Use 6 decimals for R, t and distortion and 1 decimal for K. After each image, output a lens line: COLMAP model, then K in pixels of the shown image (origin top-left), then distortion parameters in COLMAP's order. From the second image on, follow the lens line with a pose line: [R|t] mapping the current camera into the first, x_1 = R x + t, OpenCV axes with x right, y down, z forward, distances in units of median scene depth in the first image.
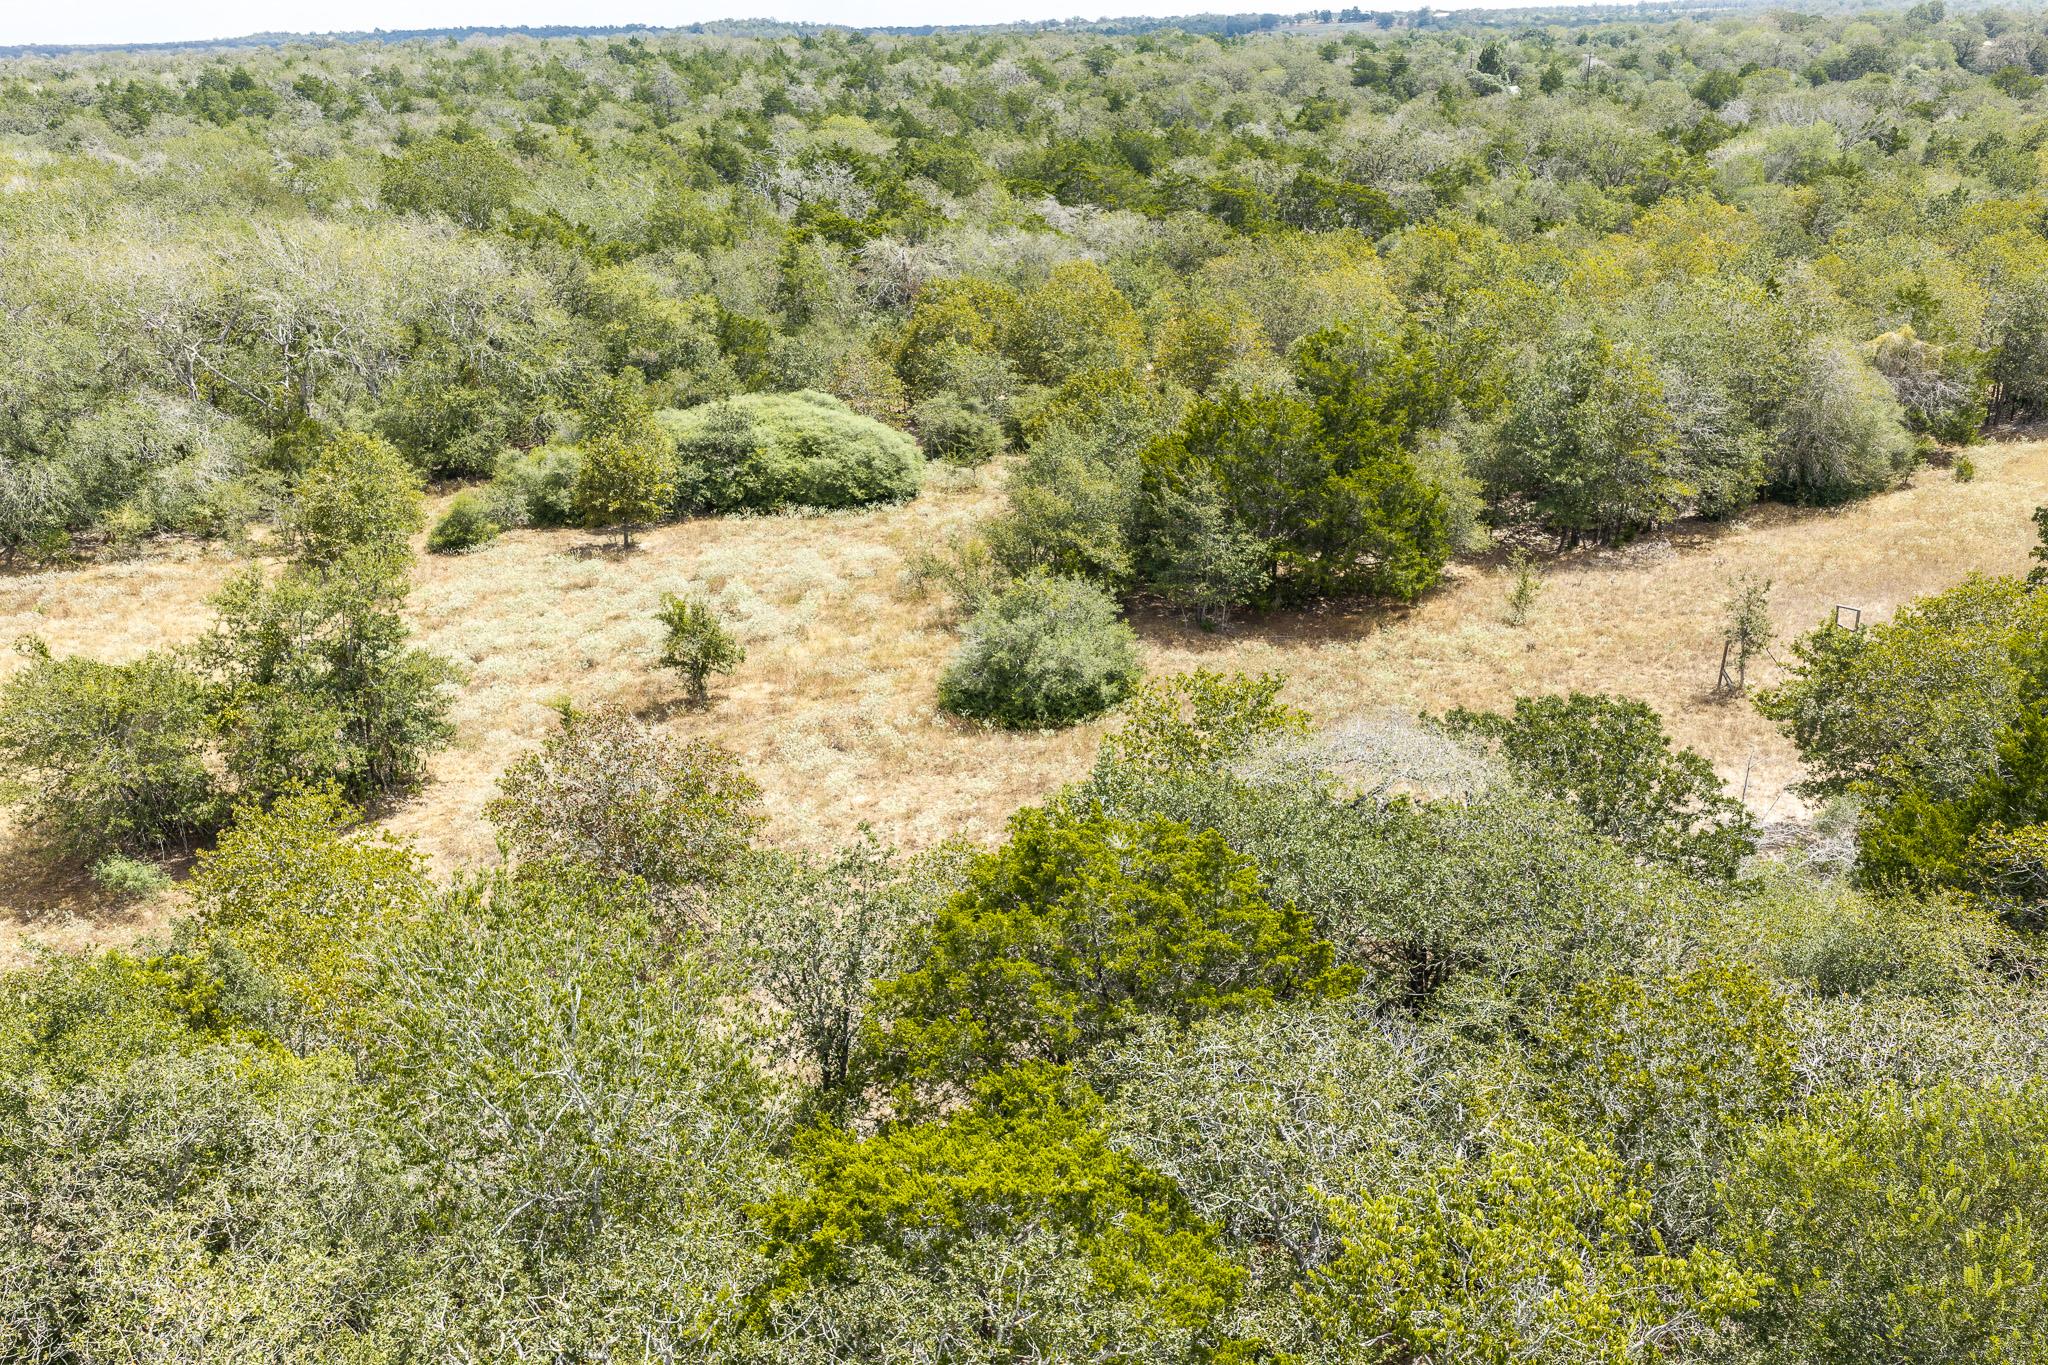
lens RADIAL K [[1699.4, 0, 1020.9], [0, 1699.4, 696.1], [0, 0, 1]] dist [0.029896, 0.007681]
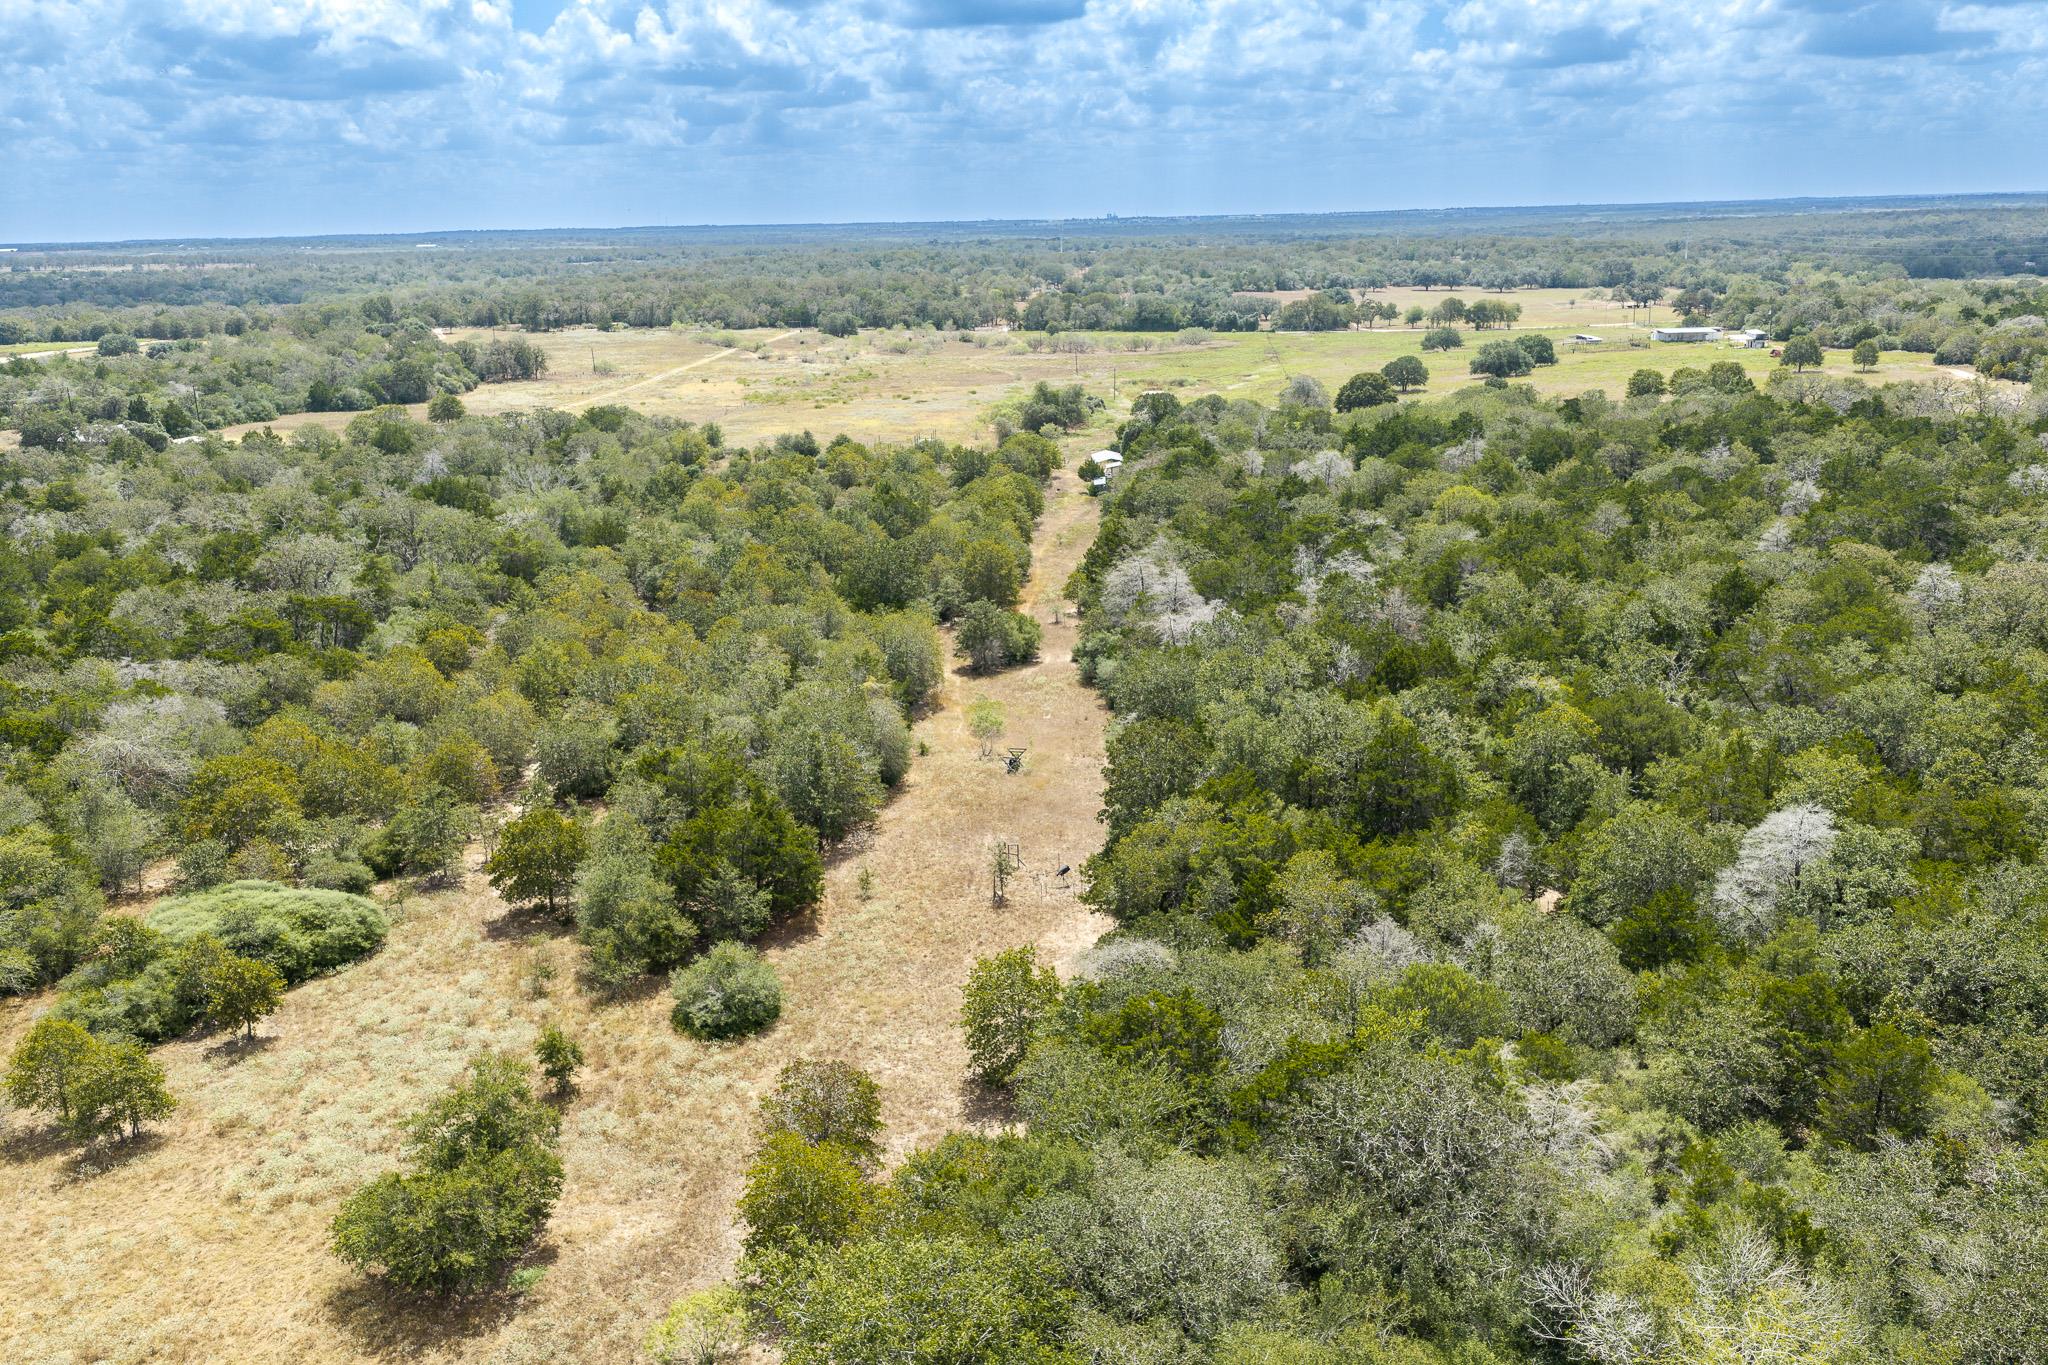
lens RADIAL K [[1701.7, 0, 1020.4], [0, 1701.7, 694.7], [0, 0, 1]] dist [0.035848, -0.008344]
pose [[0.650652, -0.194703, 0.733991, -0.788771], [0.284926, 0.958548, 0.001695, -0.181557], [-0.703895, 0.208031, 0.679157, -0.348835]]
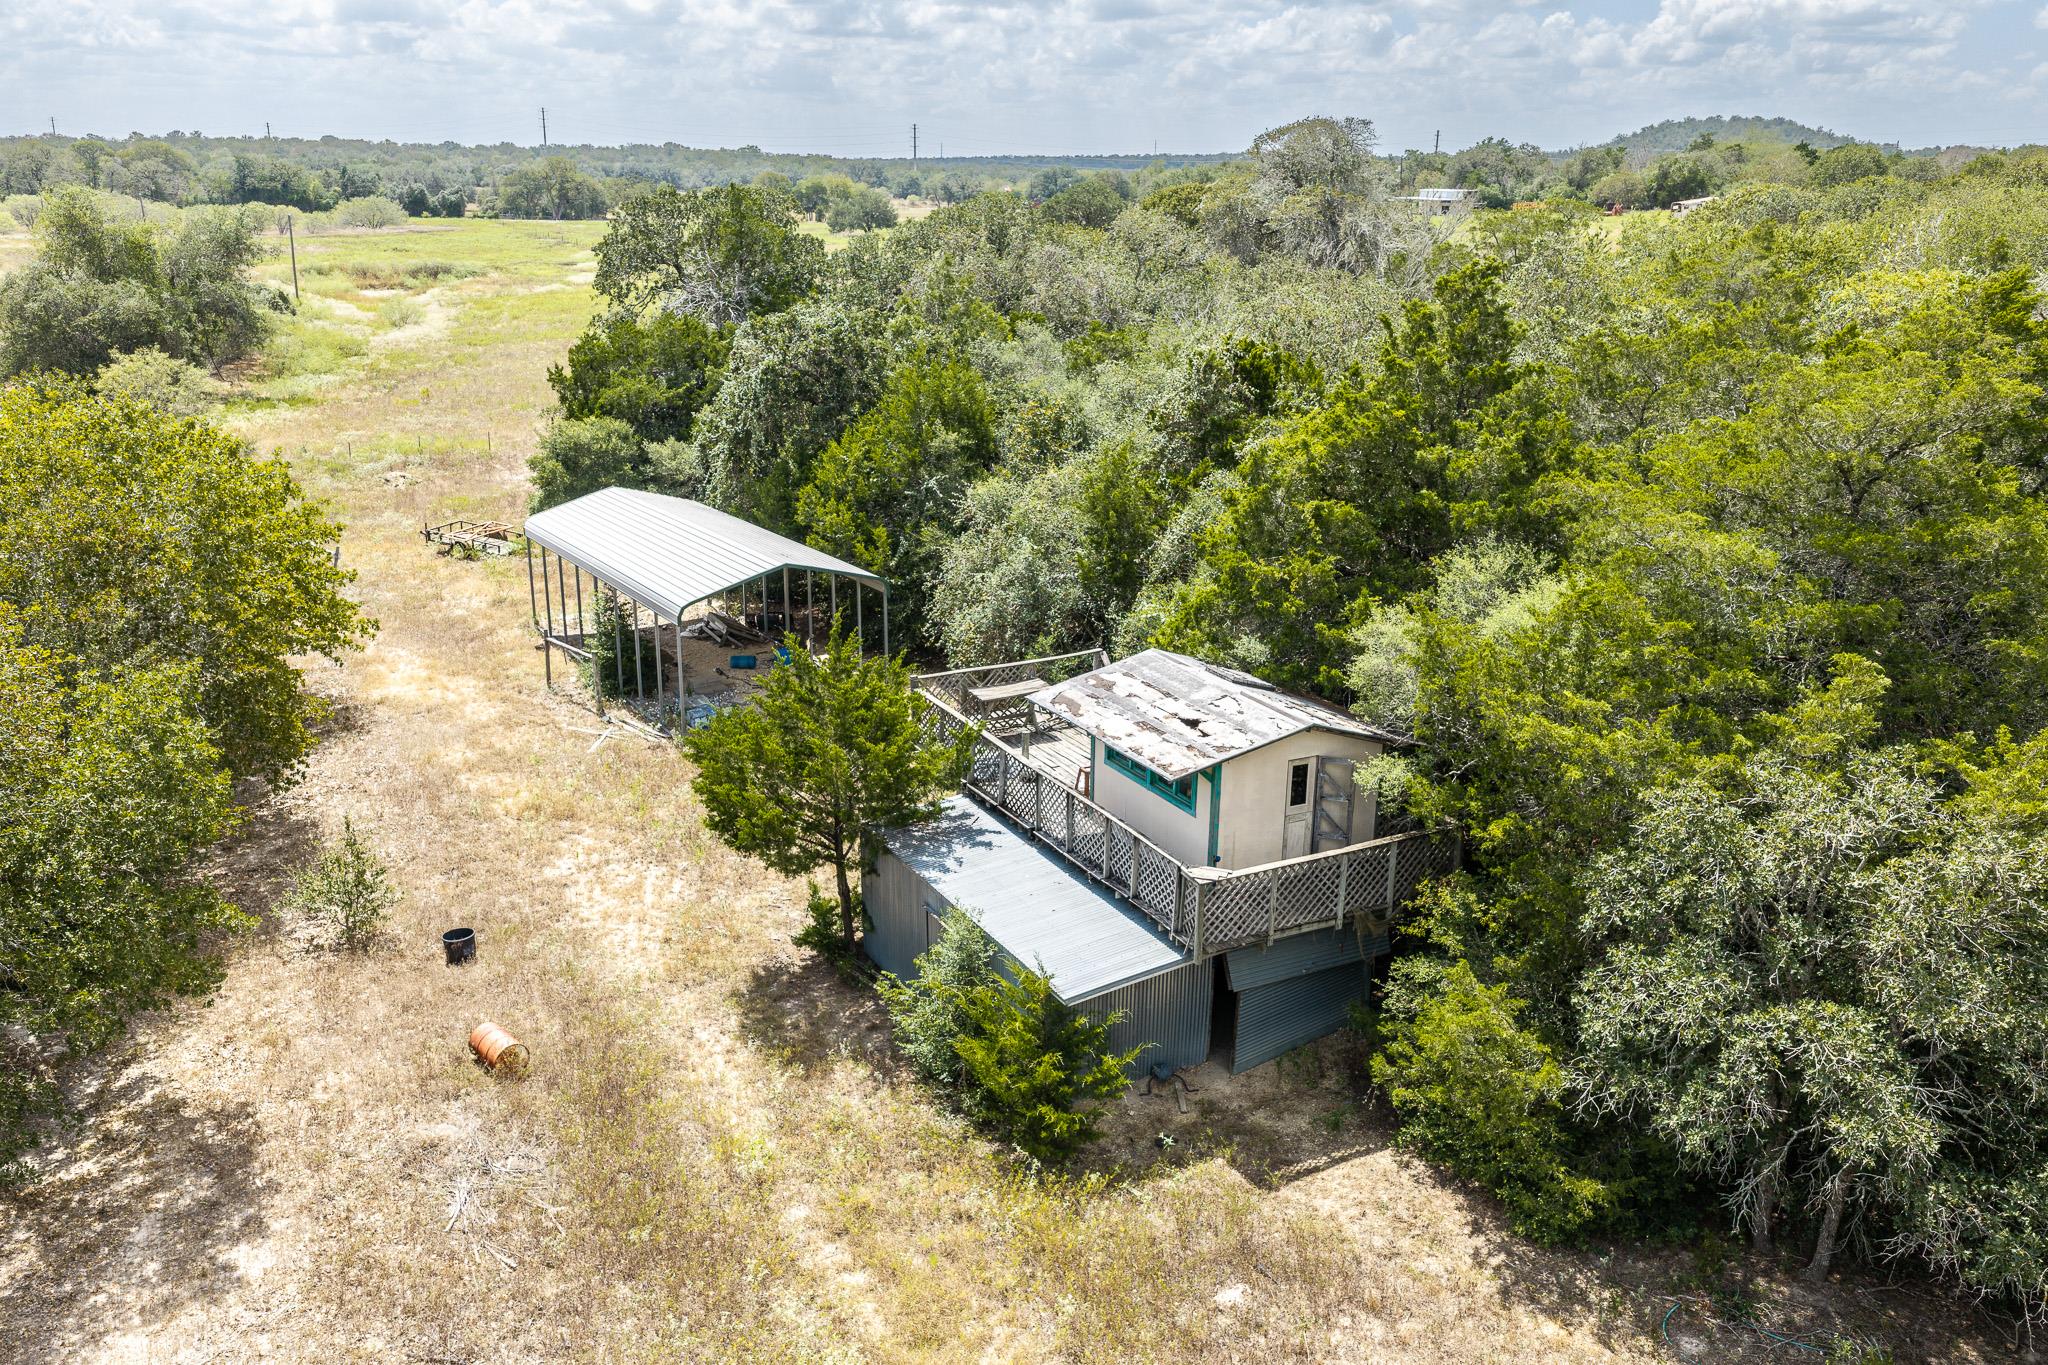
lens RADIAL K [[1693.8, 0, 1019.6], [0, 1693.8, 715.5], [0, 0, 1]] dist [0.030896, -0.002745]
pose [[0.190371, -0.276192, 0.942060, 2.006846], [0.346231, 0.916837, 0.198831, -0.703158], [-0.918631, 0.288319, 0.270166, 1.998219]]
